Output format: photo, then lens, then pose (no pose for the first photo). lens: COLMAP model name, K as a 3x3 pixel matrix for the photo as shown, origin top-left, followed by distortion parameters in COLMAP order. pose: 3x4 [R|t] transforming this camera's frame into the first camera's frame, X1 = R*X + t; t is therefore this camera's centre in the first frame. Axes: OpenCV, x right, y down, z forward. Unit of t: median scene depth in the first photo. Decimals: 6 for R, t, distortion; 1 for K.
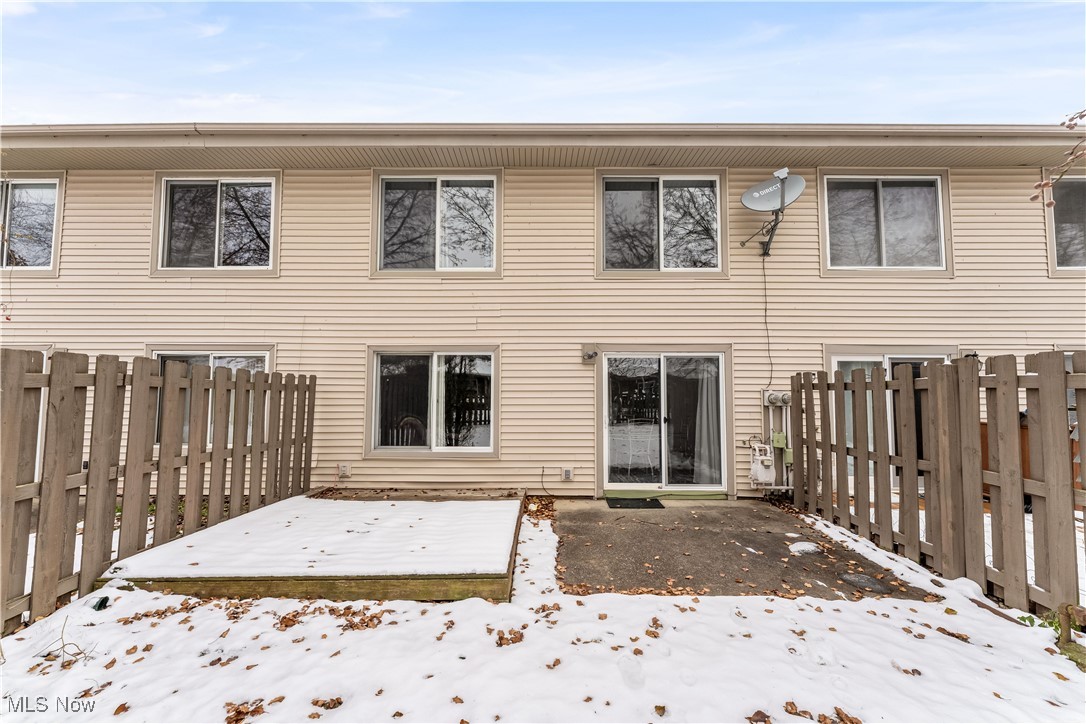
lens RADIAL K [[437.5, 0, 538.9], [0, 437.5, 363.2], [0, 0, 1]] dist [-0.000625, -0.000413]
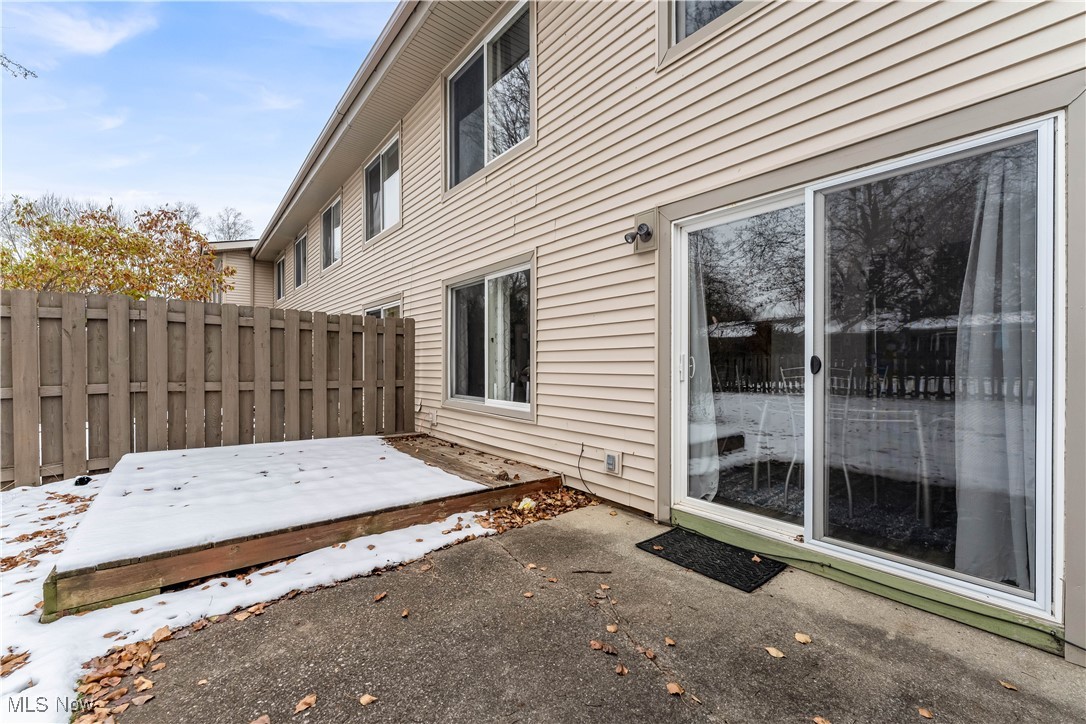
lens RADIAL K [[437.5, 0, 538.9], [0, 437.5, 363.2], [0, 0, 1]] dist [-0.000625, -0.000413]
pose [[0.645581, -0.001698, -0.763690, 0.419971], [0.051522, 0.997816, 0.041335, 0.102079], [0.761952, -0.066032, 0.644259, 0.582958]]
